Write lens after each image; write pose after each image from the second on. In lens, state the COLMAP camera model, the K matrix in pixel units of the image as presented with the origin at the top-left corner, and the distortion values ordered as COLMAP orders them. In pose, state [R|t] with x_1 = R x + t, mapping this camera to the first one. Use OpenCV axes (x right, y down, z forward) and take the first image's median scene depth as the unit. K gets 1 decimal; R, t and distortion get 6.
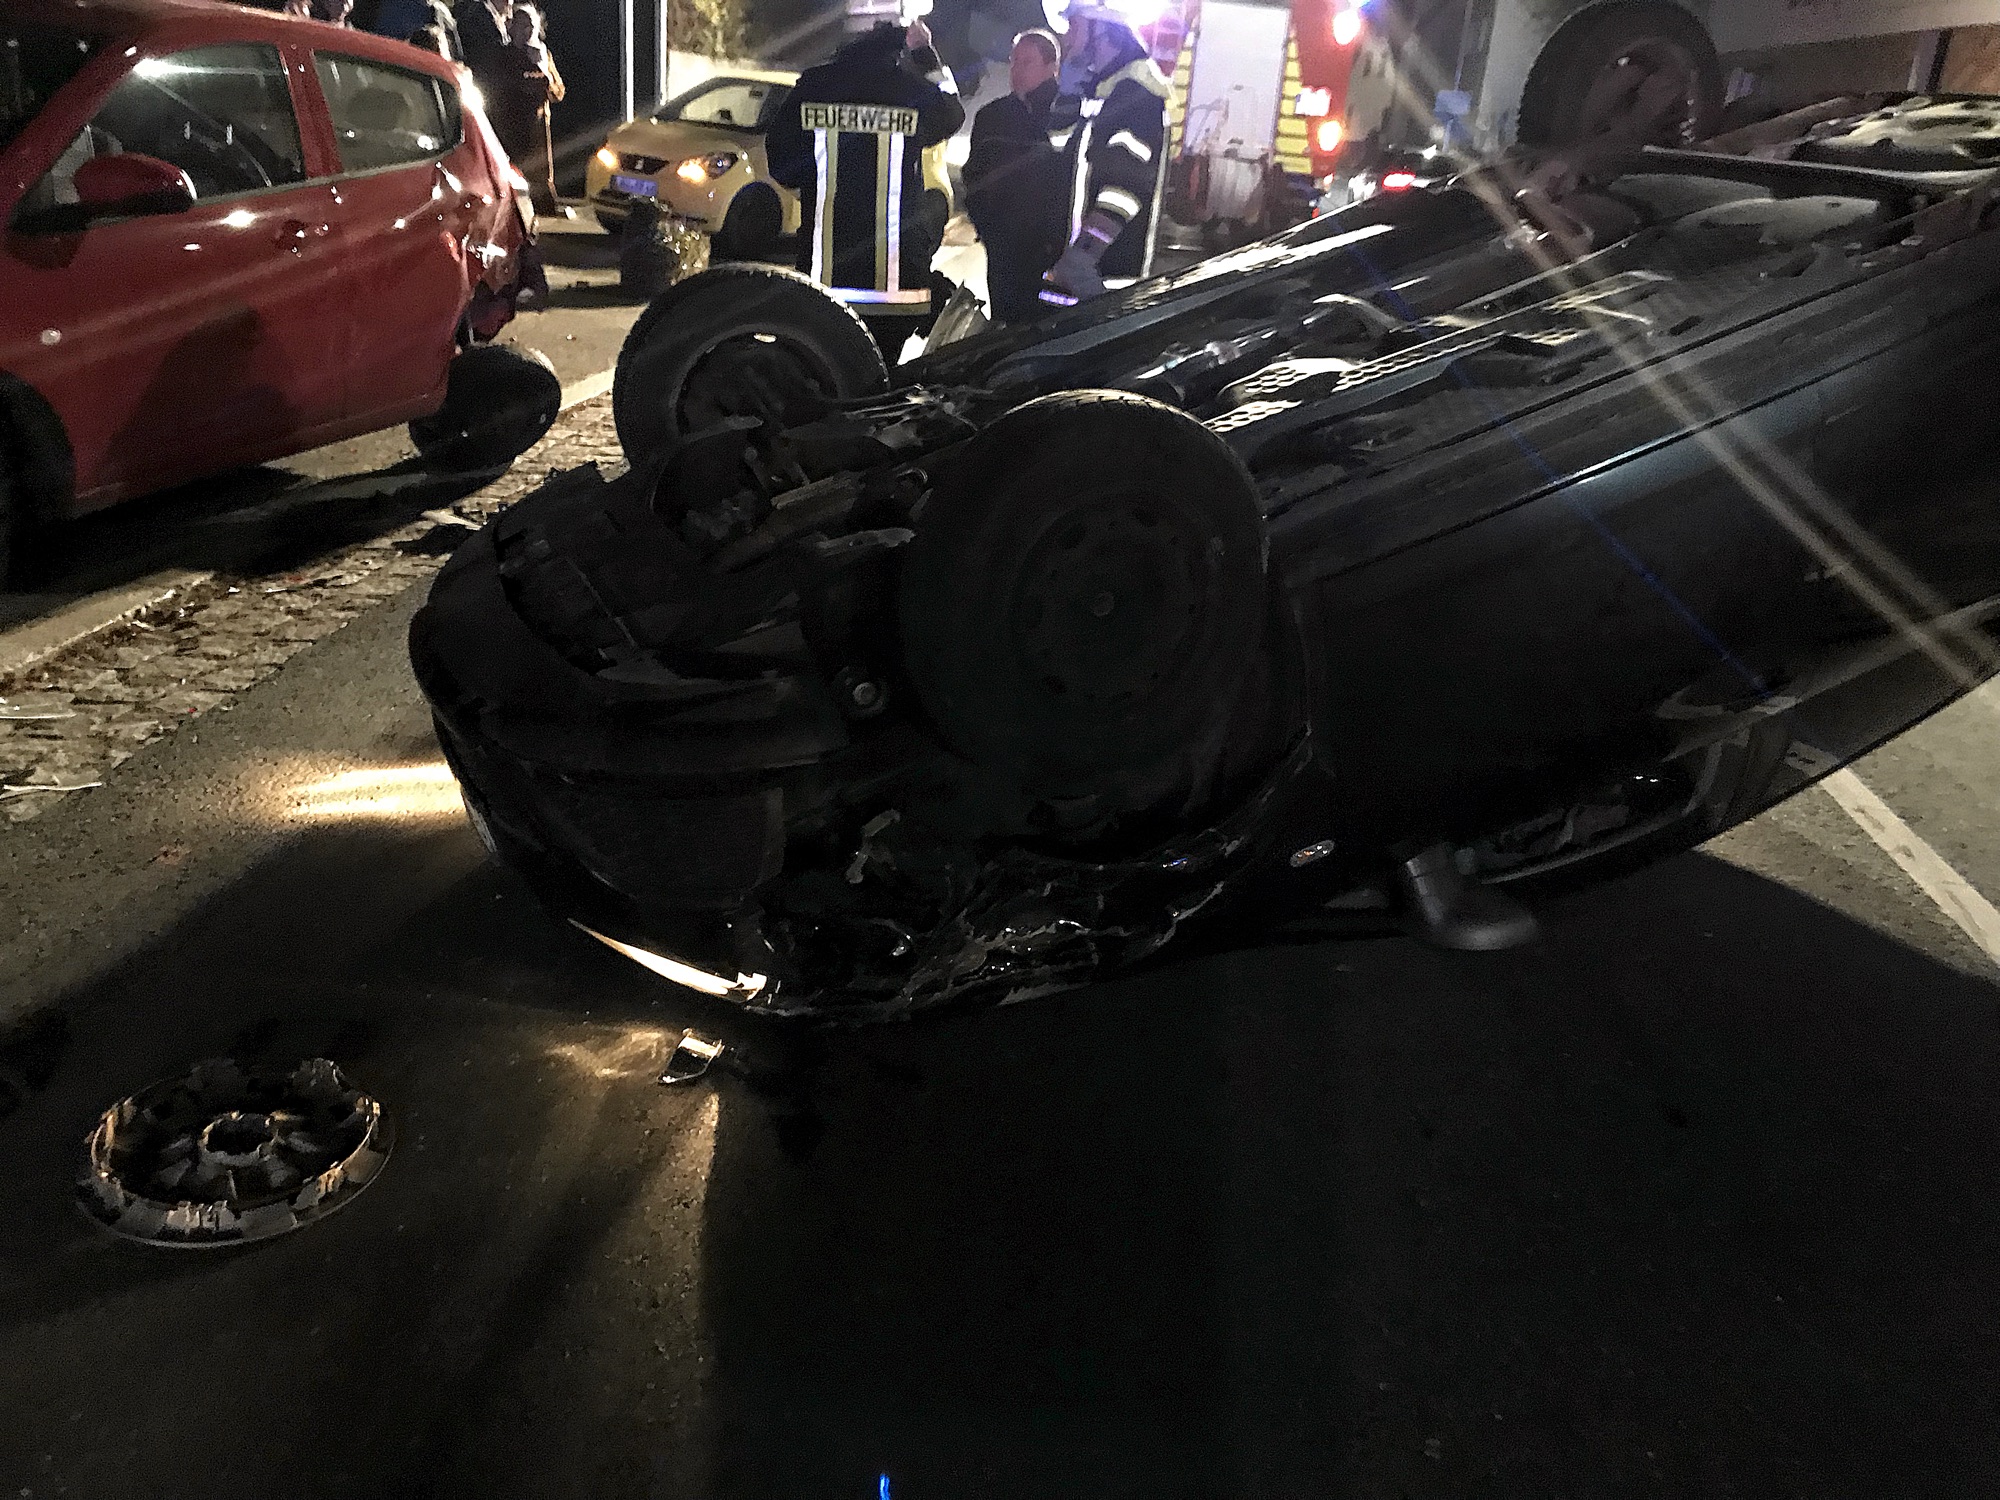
lens RADIAL K [[1649.6, 0, 984.8], [0, 1649.6, 731.1], [0, 0, 1]] dist [0.016585, -0.012288]
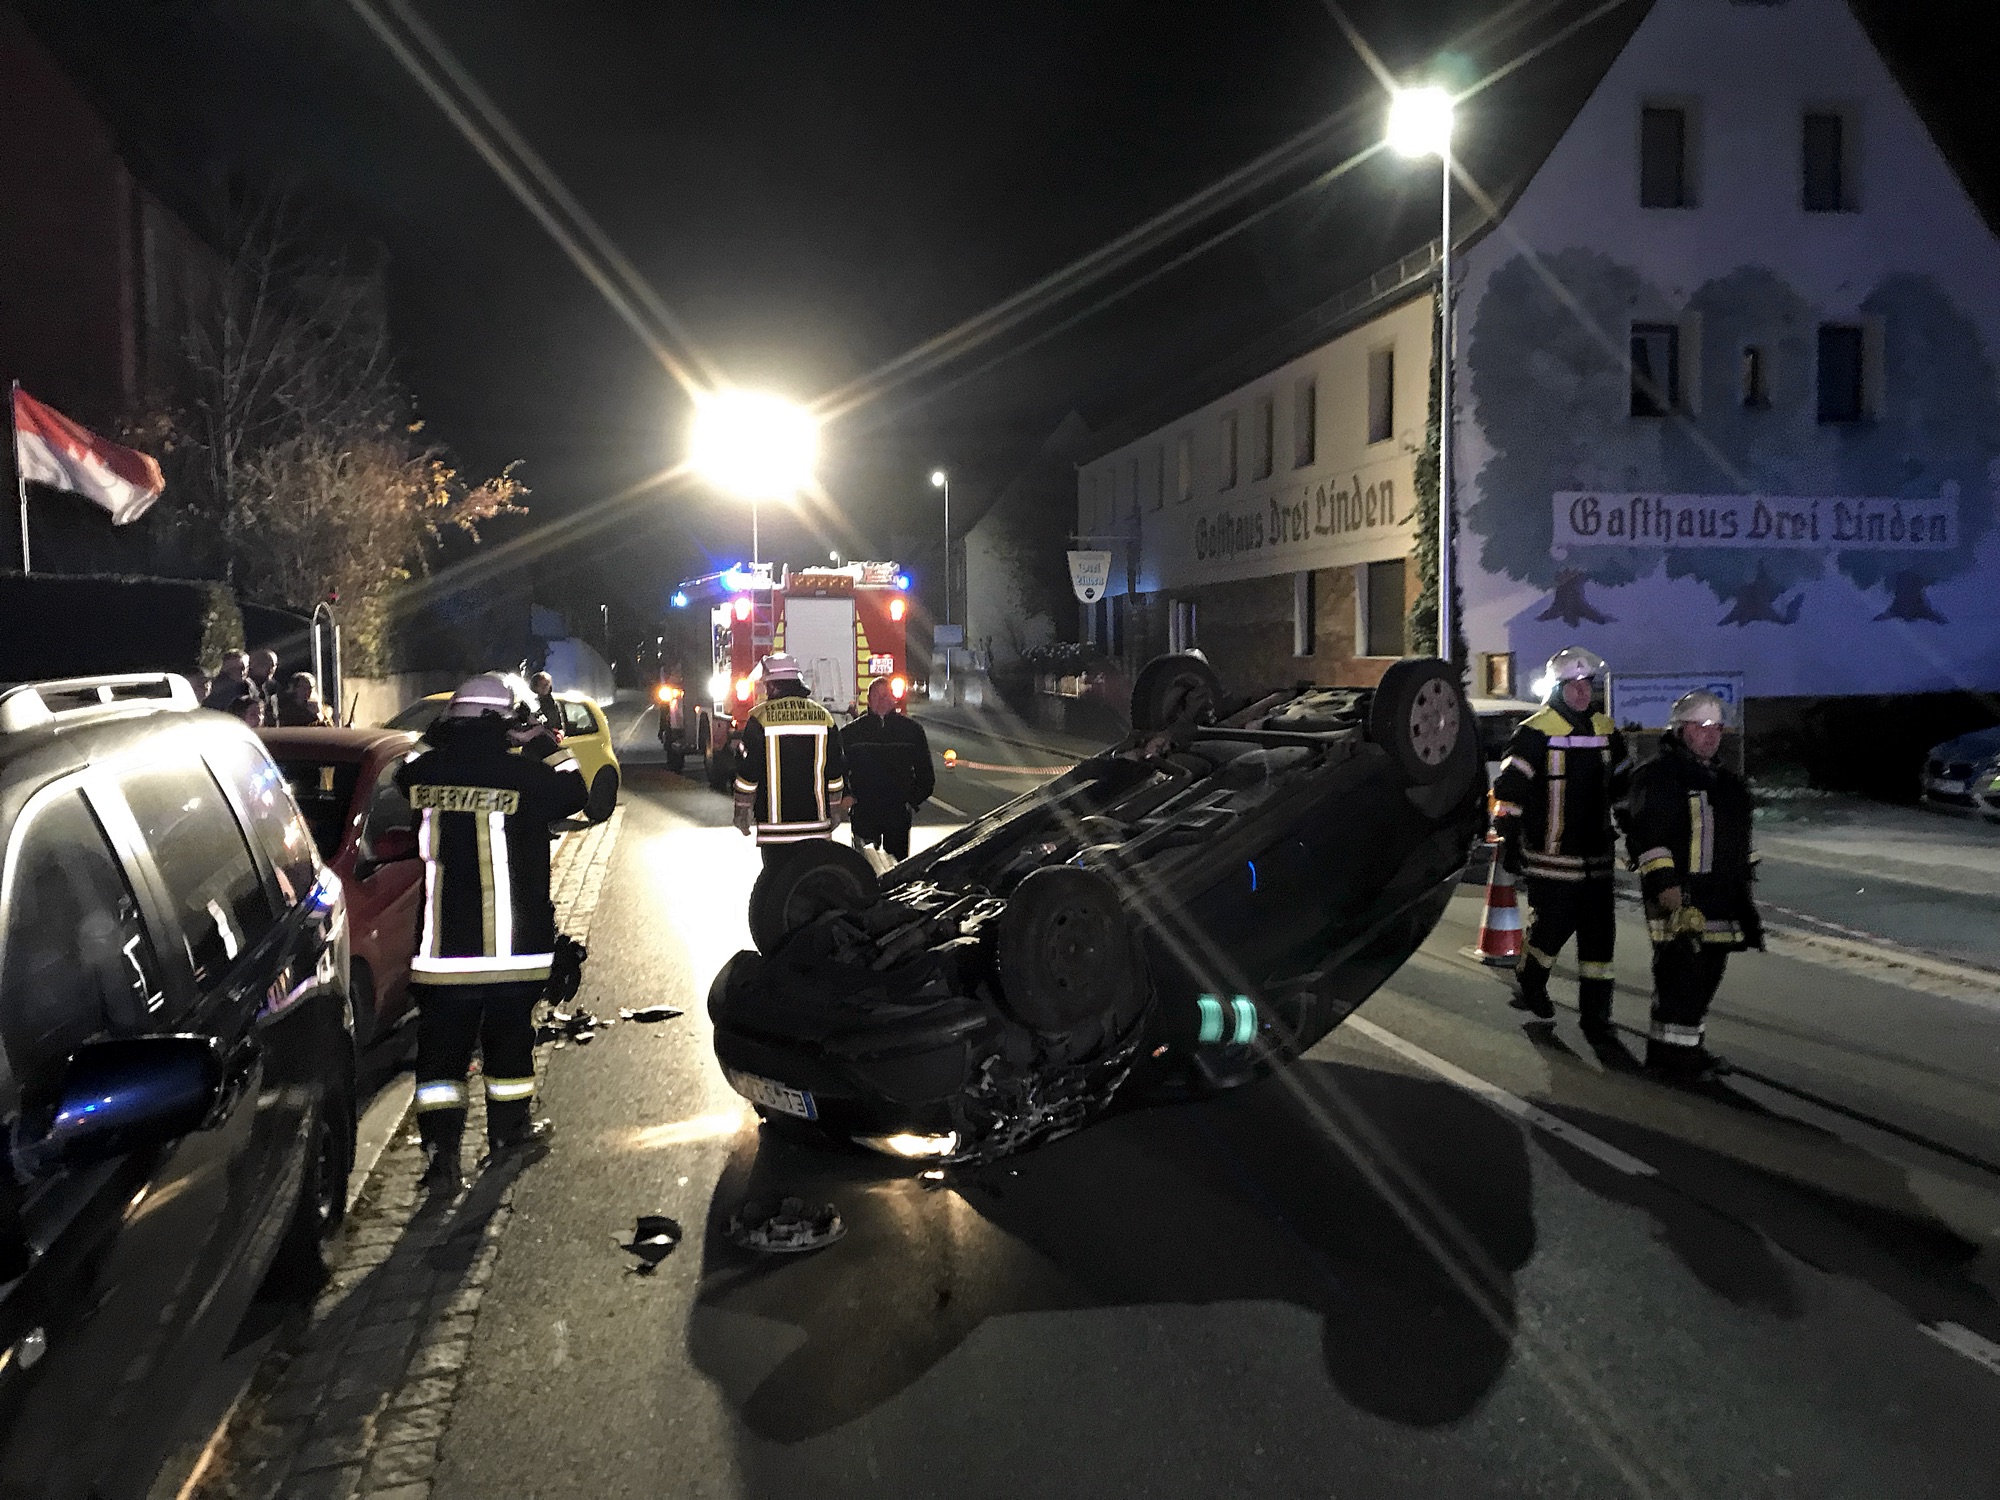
lens RADIAL K [[1649.6, 0, 1002.5], [0, 1649.6, 751.6], [0, 0, 1]] dist [0.016585, -0.012288]
pose [[0.948871, -0.116572, 0.293351, -0.097107], [0.196709, 0.945172, -0.260682, 0.036012], [-0.246879, 0.305059, 0.919777, -0.181530]]
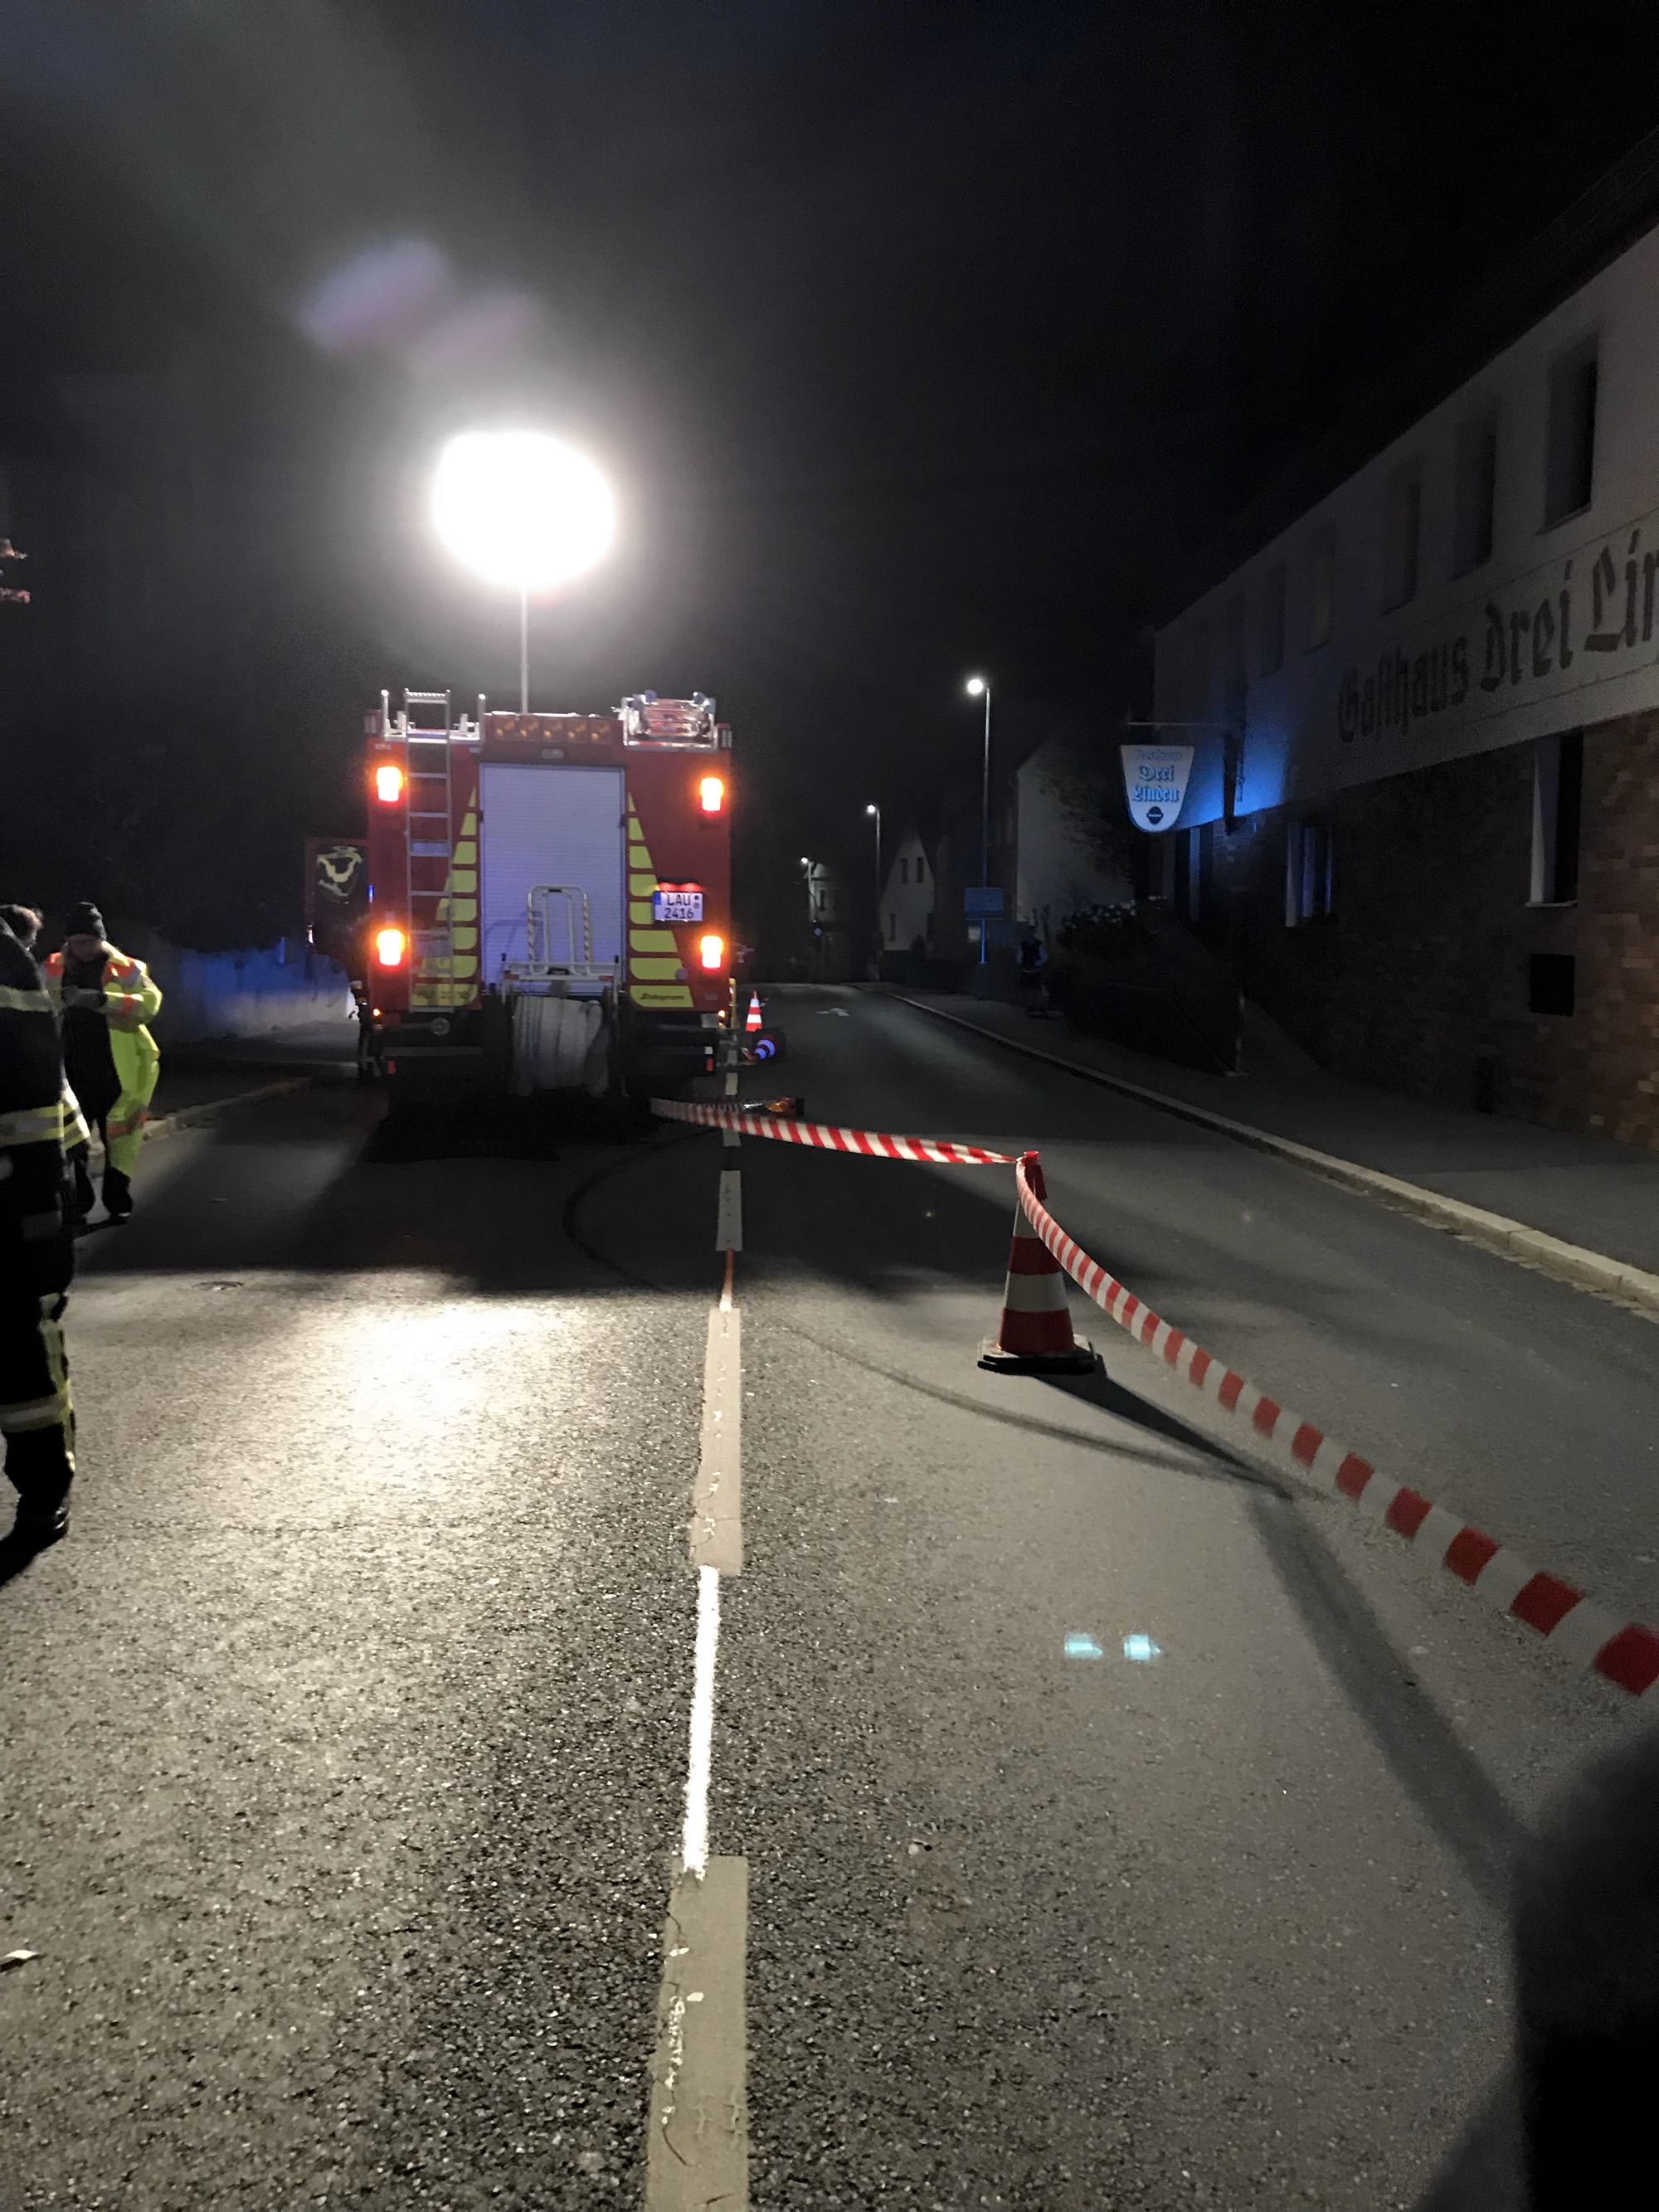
lens RADIAL K [[1824.6, 0, 851.0], [0, 1824.6, 1104.1], [0, 0, 1]] dist [0.016585, -0.012288]
pose [[0.983498, -0.097007, 0.152715, 0.150940], [0.134474, 0.956646, -0.258350, -0.116041], [-0.121033, 0.274623, 0.953904, 0.344847]]
